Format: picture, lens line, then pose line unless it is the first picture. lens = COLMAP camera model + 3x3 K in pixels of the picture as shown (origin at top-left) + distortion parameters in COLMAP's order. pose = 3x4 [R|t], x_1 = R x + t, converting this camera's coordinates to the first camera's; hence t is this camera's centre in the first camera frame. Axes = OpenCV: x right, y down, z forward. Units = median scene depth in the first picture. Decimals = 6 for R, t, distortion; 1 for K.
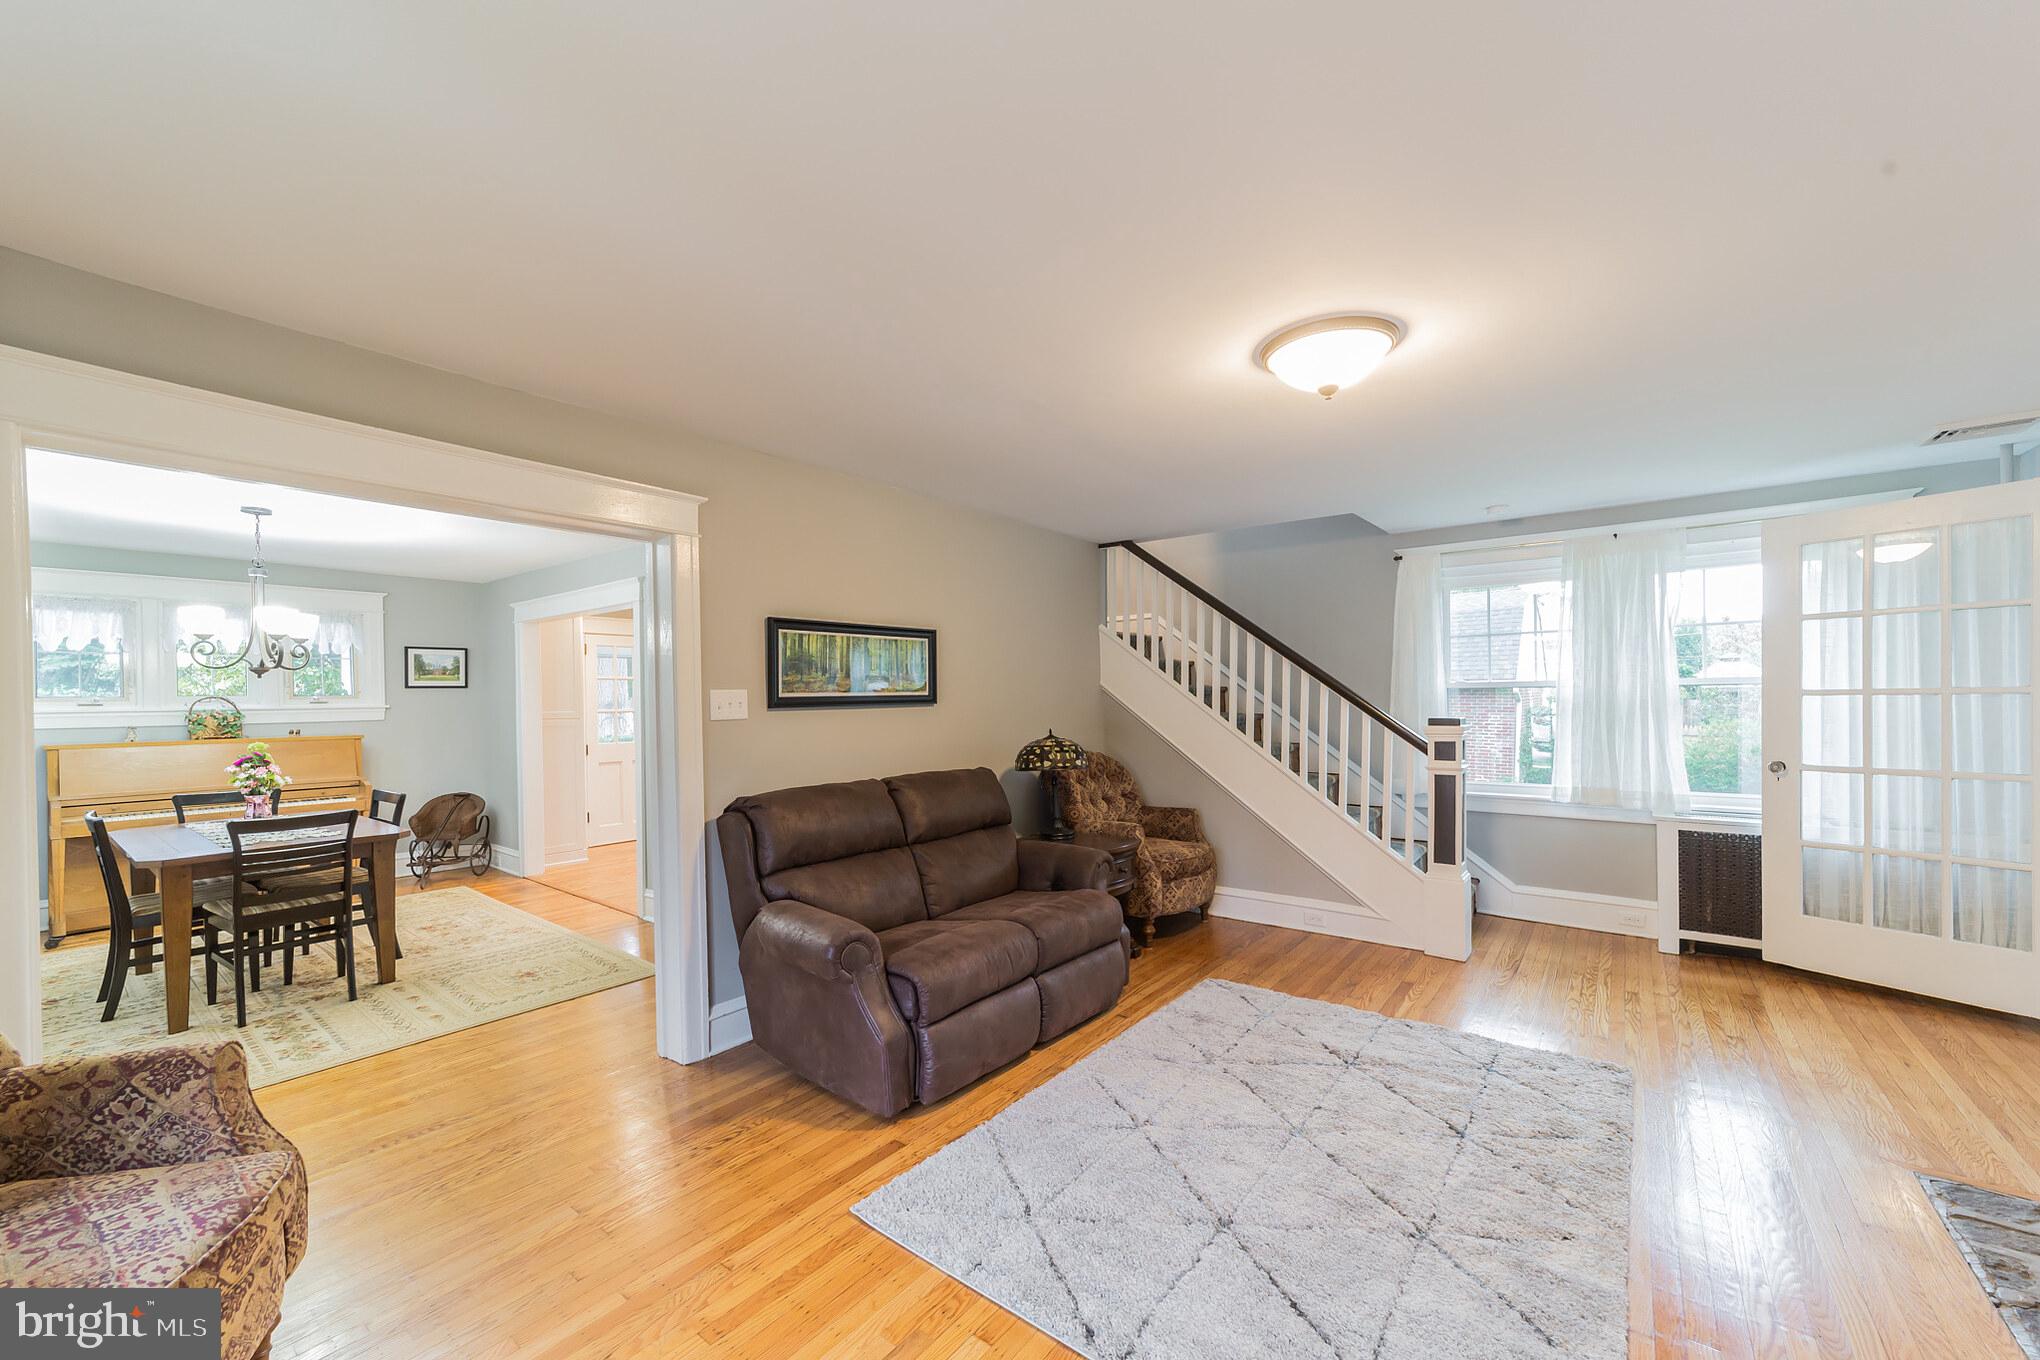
lens RADIAL K [[785.8, 0, 991.8], [0, 785.8, 713.3], [0, 0, 1]] dist [-0.009136, 0.000706]
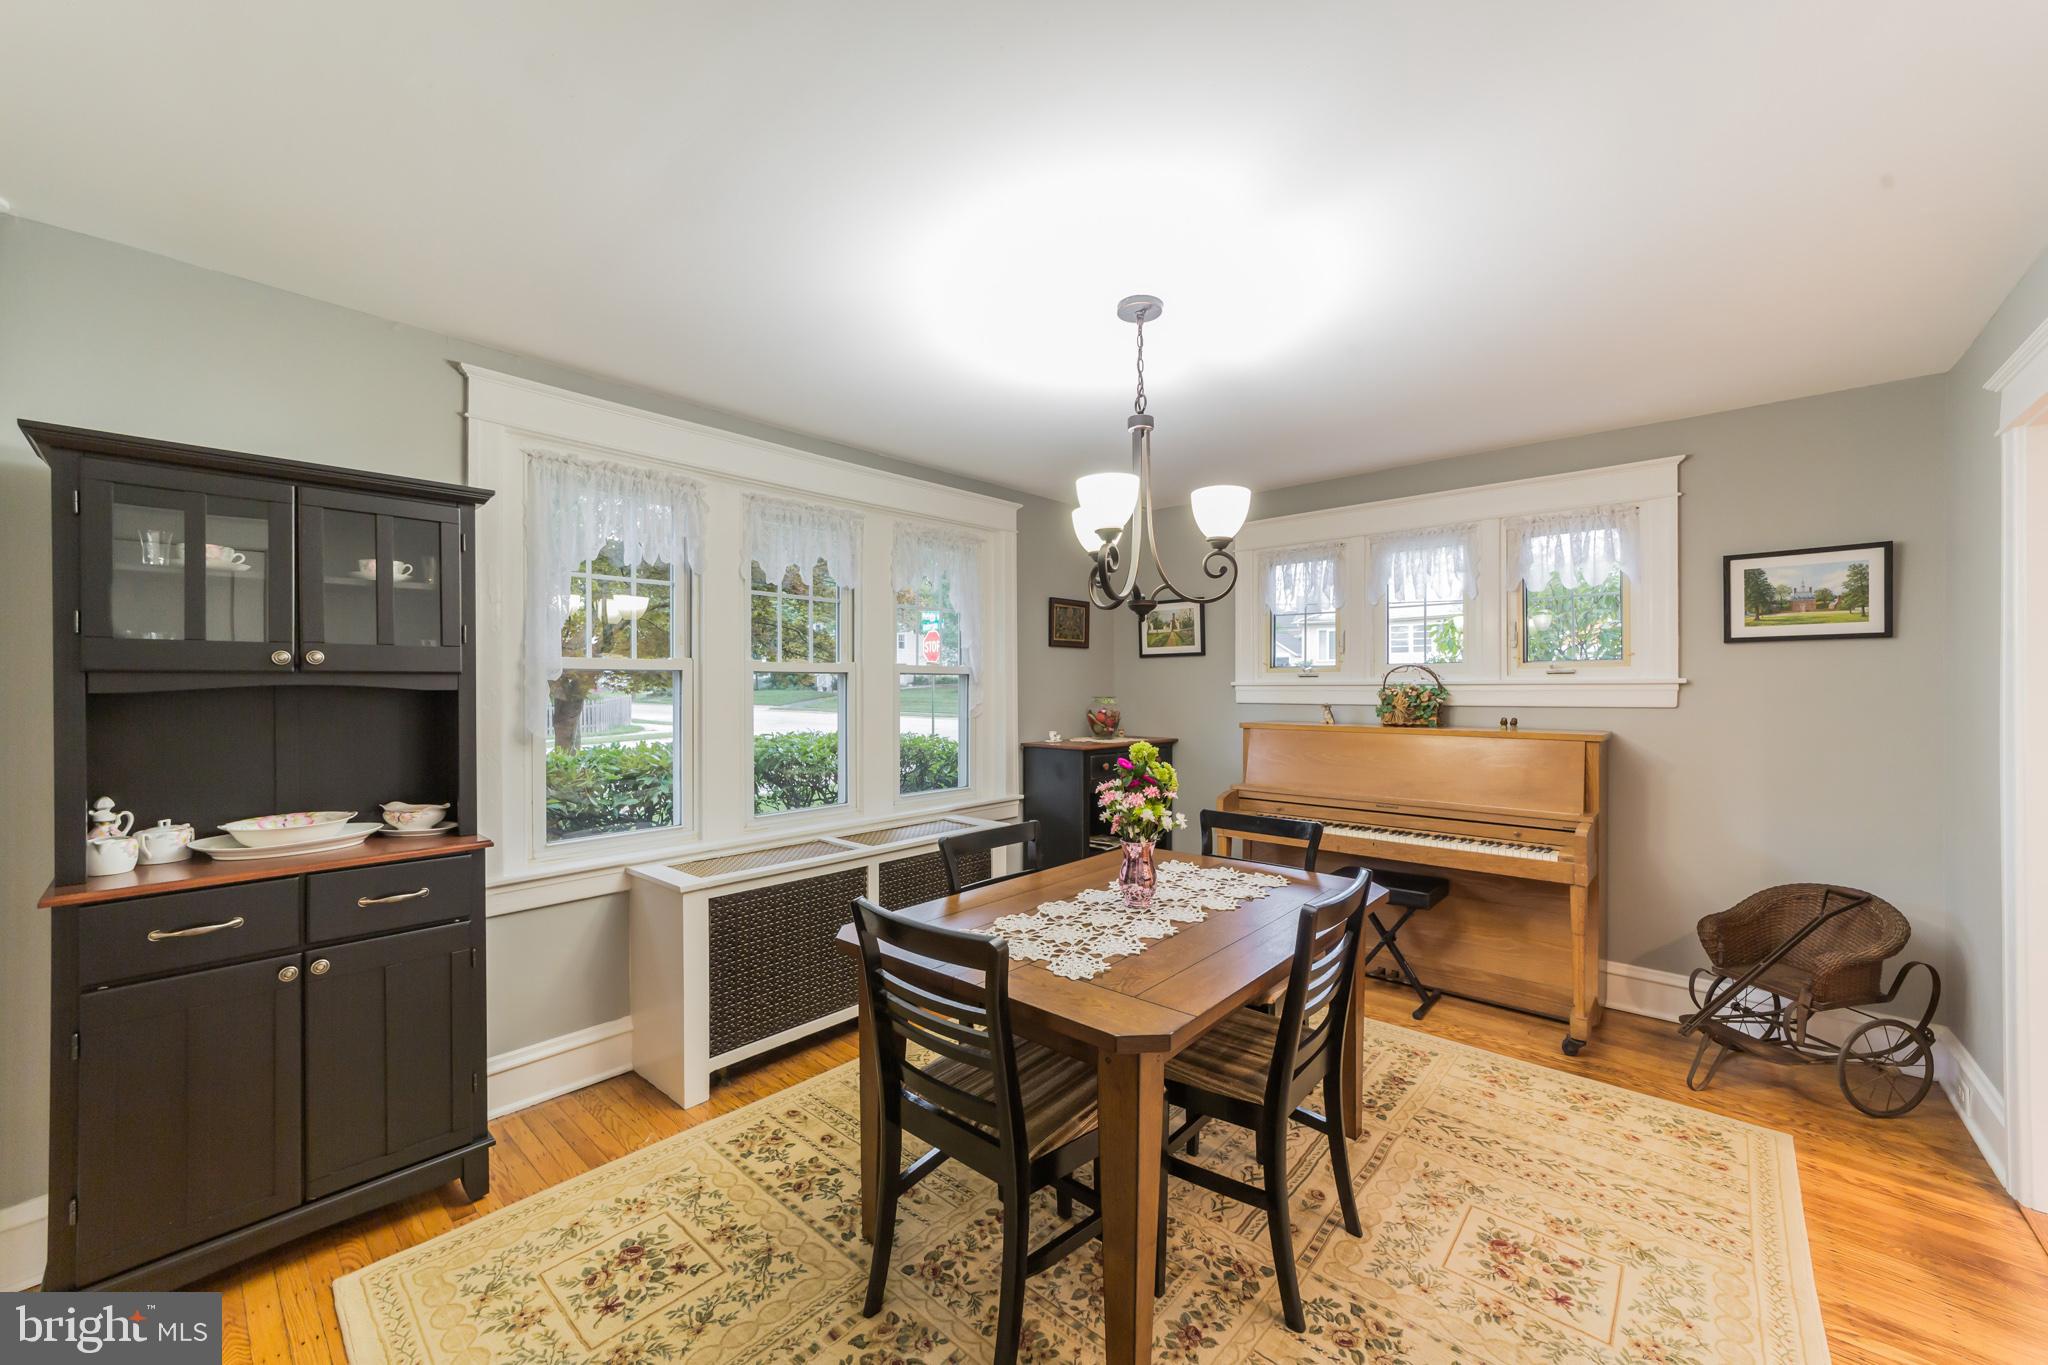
lens RADIAL K [[791.2, 0, 1026.8], [0, 791.2, 685.0], [0, 0, 1]] dist [-0.008116, 0.001852]
pose [[-0.043532, 0.010485, -0.998997, -0.246127], [-0.015444, 0.999818, 0.011166, -0.004756], [0.998933, 0.015915, -0.043362, 0.588074]]
